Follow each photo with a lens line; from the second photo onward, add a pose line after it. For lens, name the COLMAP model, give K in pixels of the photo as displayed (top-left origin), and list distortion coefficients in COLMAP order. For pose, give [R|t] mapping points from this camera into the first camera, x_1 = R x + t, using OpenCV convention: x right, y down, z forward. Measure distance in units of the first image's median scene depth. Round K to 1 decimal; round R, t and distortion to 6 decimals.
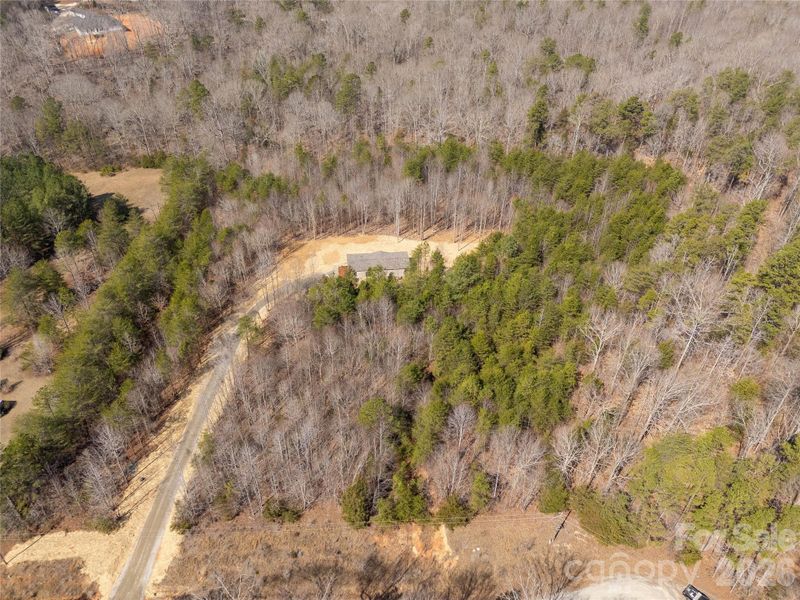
lens RADIAL K [[601.5, 0, 400.0], [0, 601.5, 300.0], [0, 0, 1]] dist [0.086260, -0.073153]
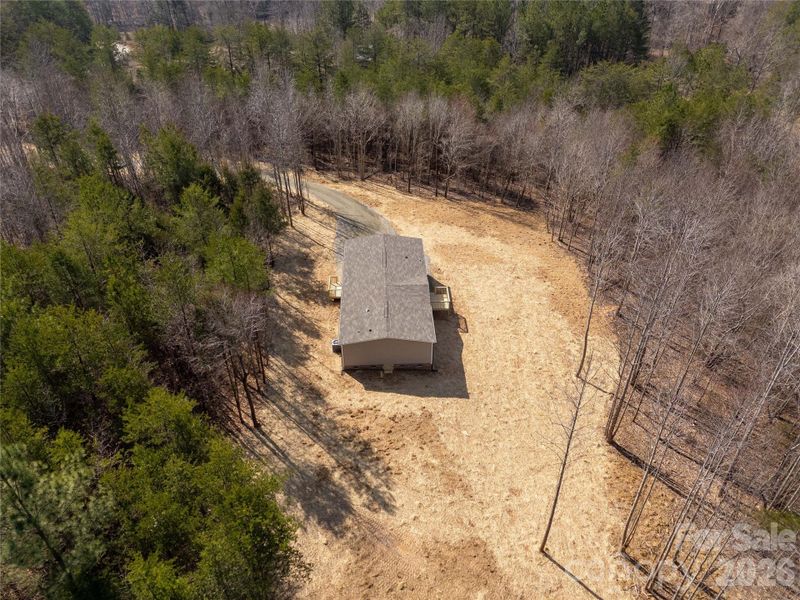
lens RADIAL K [[590.3, 0, 398.5], [0, 590.3, 297.1], [0, 0, 1]] dist [0.082897, -0.079185]
pose [[-0.074641, 0.579726, -0.811386, 0.307420], [-0.611054, 0.616415, 0.496634, -0.296738], [0.788062, 0.532870, 0.308234, 1.145808]]
